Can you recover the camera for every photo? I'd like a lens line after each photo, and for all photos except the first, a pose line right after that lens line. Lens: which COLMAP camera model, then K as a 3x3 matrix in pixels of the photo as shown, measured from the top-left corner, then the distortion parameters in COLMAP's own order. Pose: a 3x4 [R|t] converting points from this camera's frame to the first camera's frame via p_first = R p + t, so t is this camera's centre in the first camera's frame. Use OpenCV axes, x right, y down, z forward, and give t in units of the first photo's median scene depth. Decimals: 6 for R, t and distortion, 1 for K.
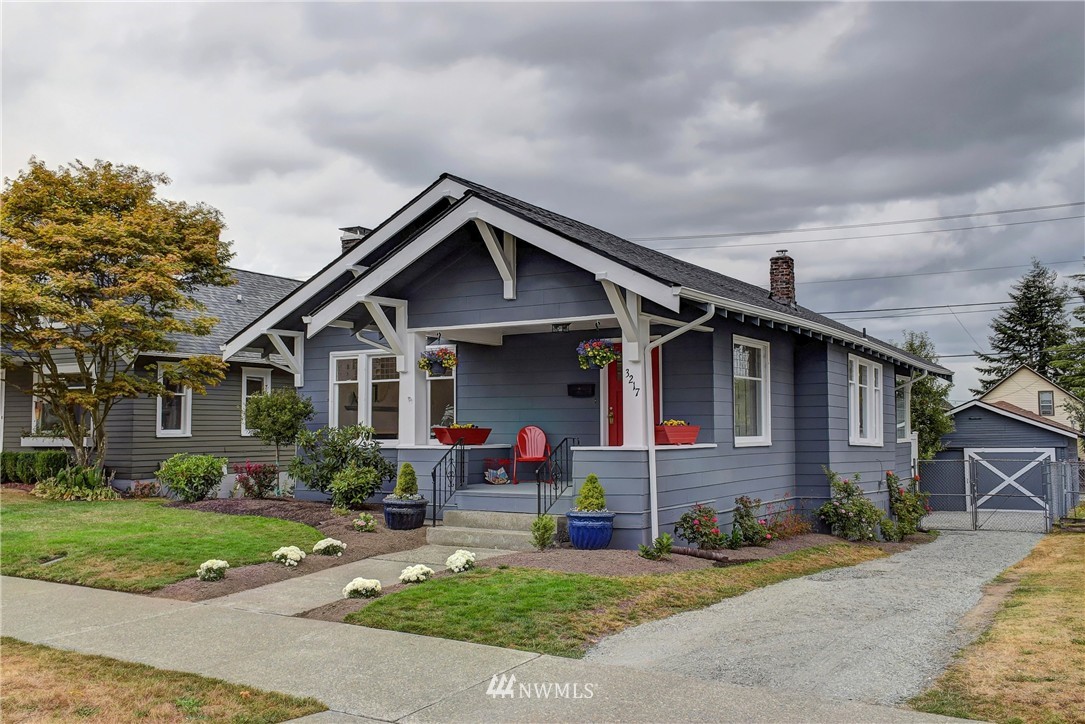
lens RADIAL K [[1009.9, 0, 542.5], [0, 1009.9, 362.0], [0, 0, 1]] dist [-0.001578, -0.000576]
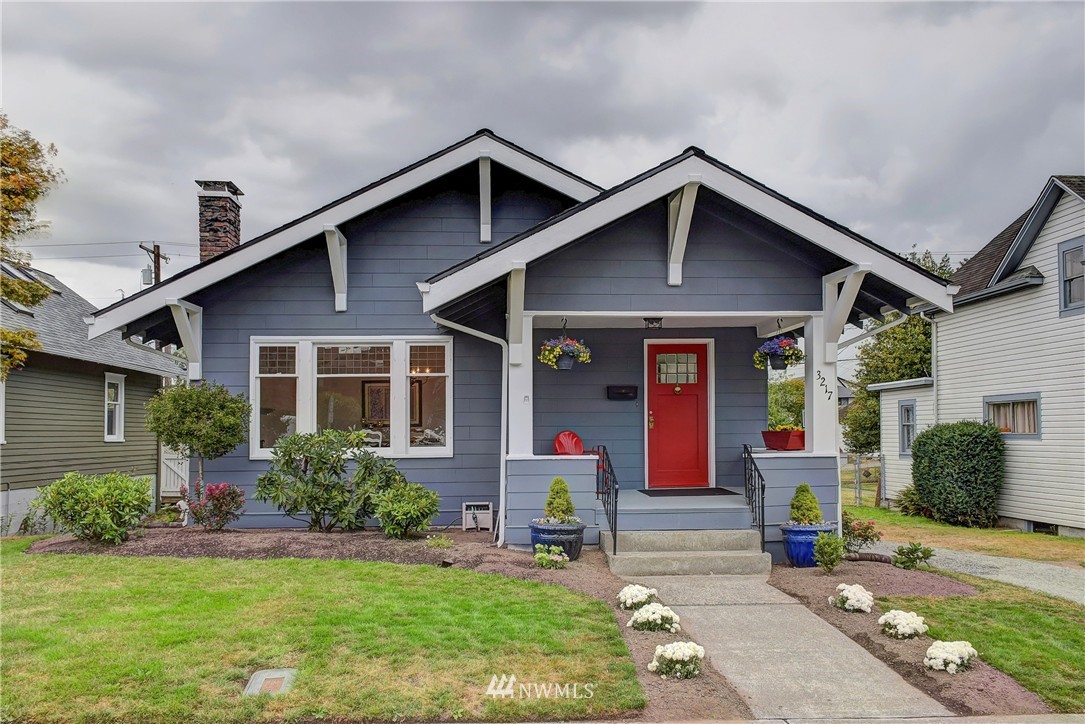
lens RADIAL K [[846.6, 0, 538.6], [0, 846.6, 405.1], [0, 0, 1]] dist [0.007904, 0.000974]
pose [[0.828553, 0.015560, 0.559695, -0.446775], [-0.034716, 0.999118, 0.023615, 0.023007], [-0.558834, -0.038997, 0.828362, 0.384239]]
